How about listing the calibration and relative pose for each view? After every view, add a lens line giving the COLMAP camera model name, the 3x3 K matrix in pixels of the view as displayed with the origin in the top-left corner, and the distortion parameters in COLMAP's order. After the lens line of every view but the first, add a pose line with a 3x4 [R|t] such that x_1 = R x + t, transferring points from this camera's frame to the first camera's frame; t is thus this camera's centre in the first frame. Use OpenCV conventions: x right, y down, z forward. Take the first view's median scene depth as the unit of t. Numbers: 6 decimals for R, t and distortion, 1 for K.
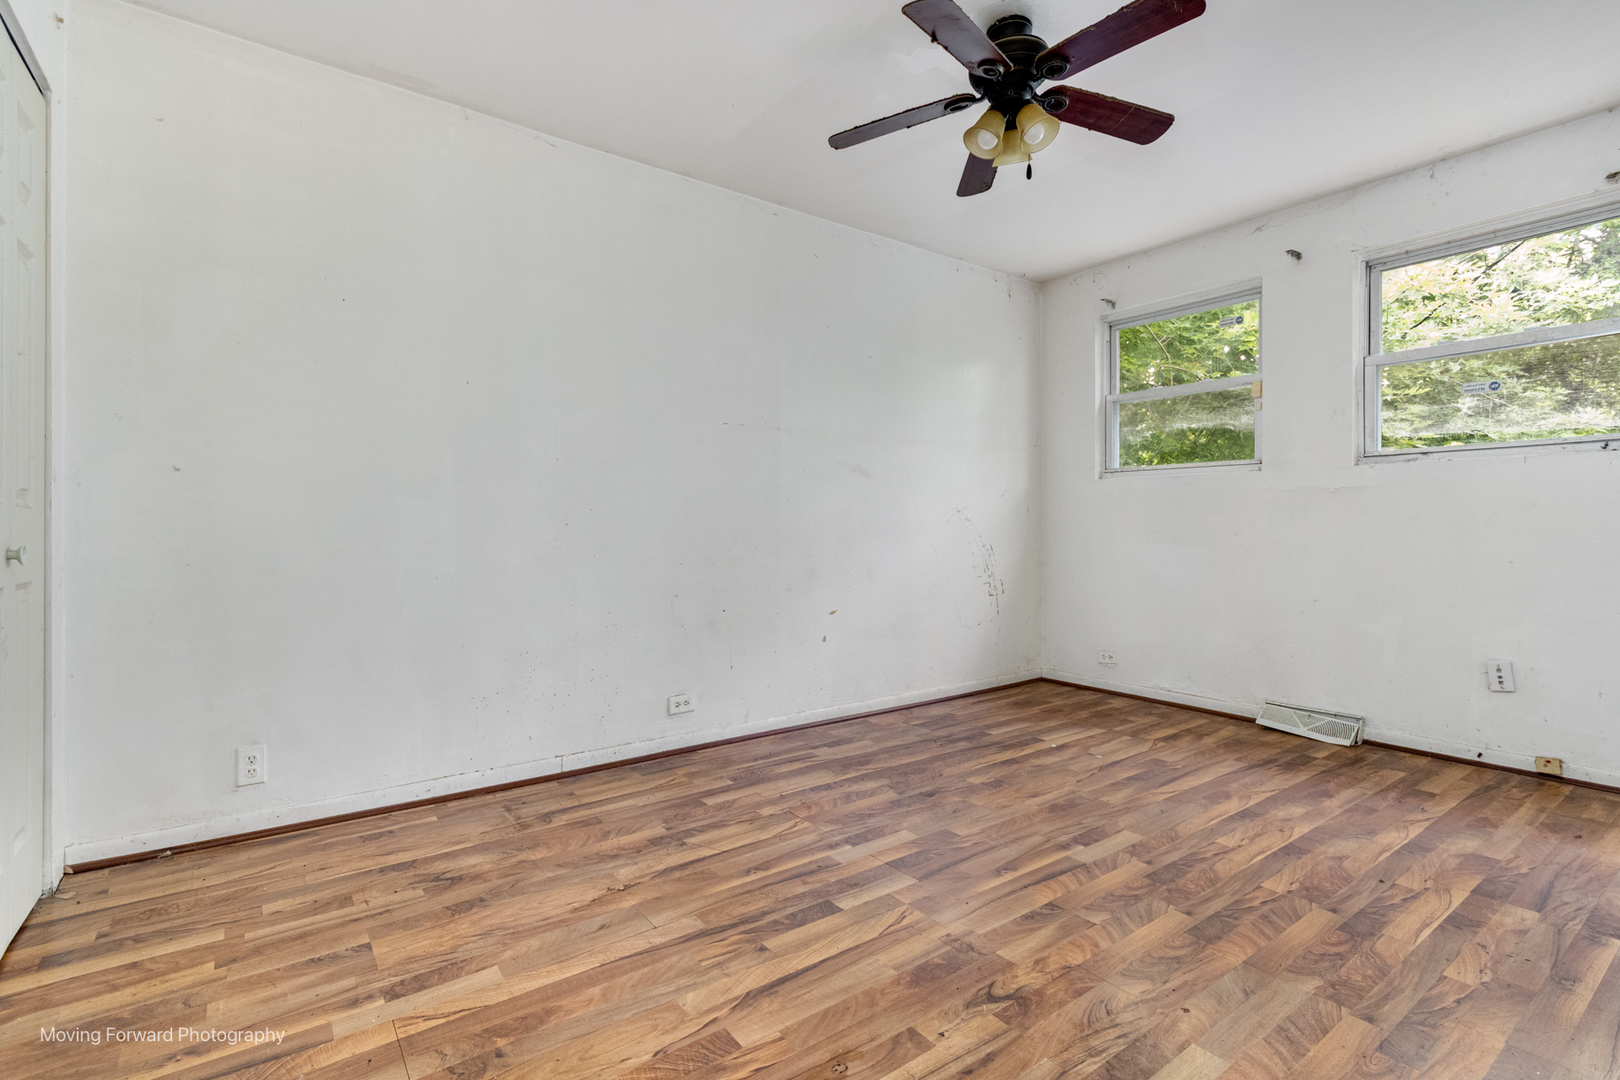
lens RADIAL K [[750.6, 0, 815.2], [0, 750.6, 533.6], [0, 0, 1]] dist [0.002195, 0.000556]
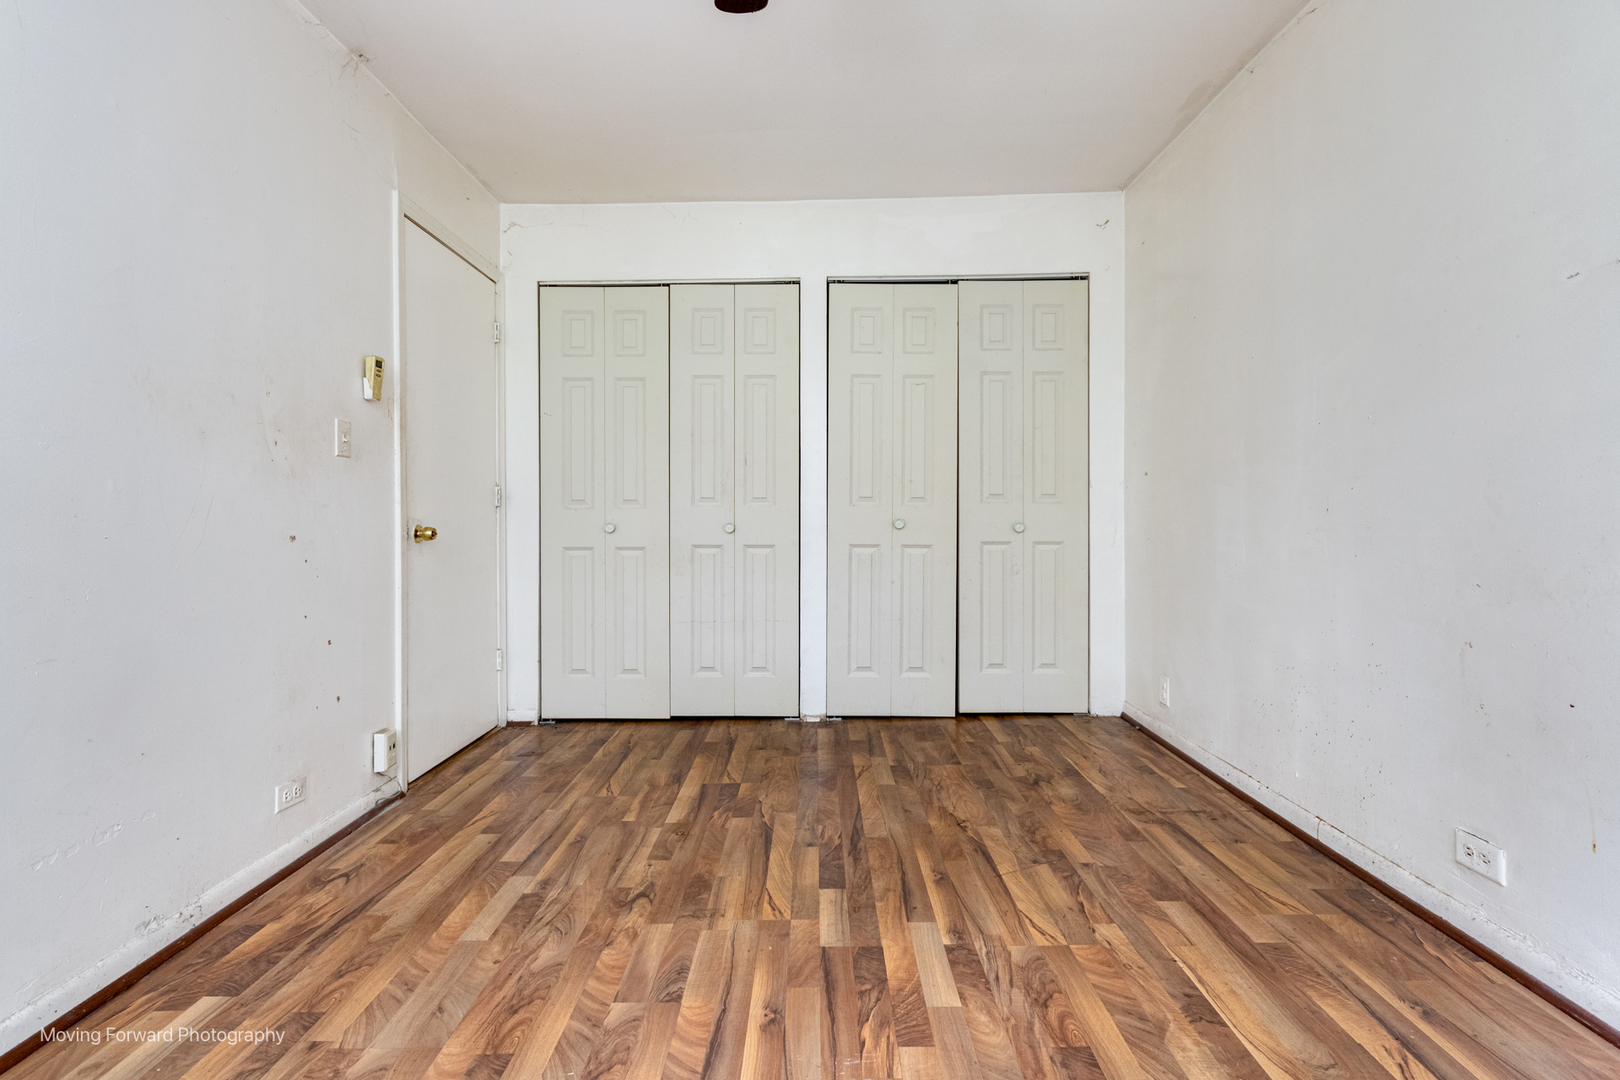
lens RADIAL K [[750.6, 0, 814.0], [0, 750.6, 530.7], [0, 0, 1]] dist [0.002195, 0.000556]
pose [[-0.591758, 0.024692, -0.805737, 0.824238], [0.000428, 0.999540, 0.030317, -0.021226], [0.806116, 0.017595, -0.591497, 1.524368]]
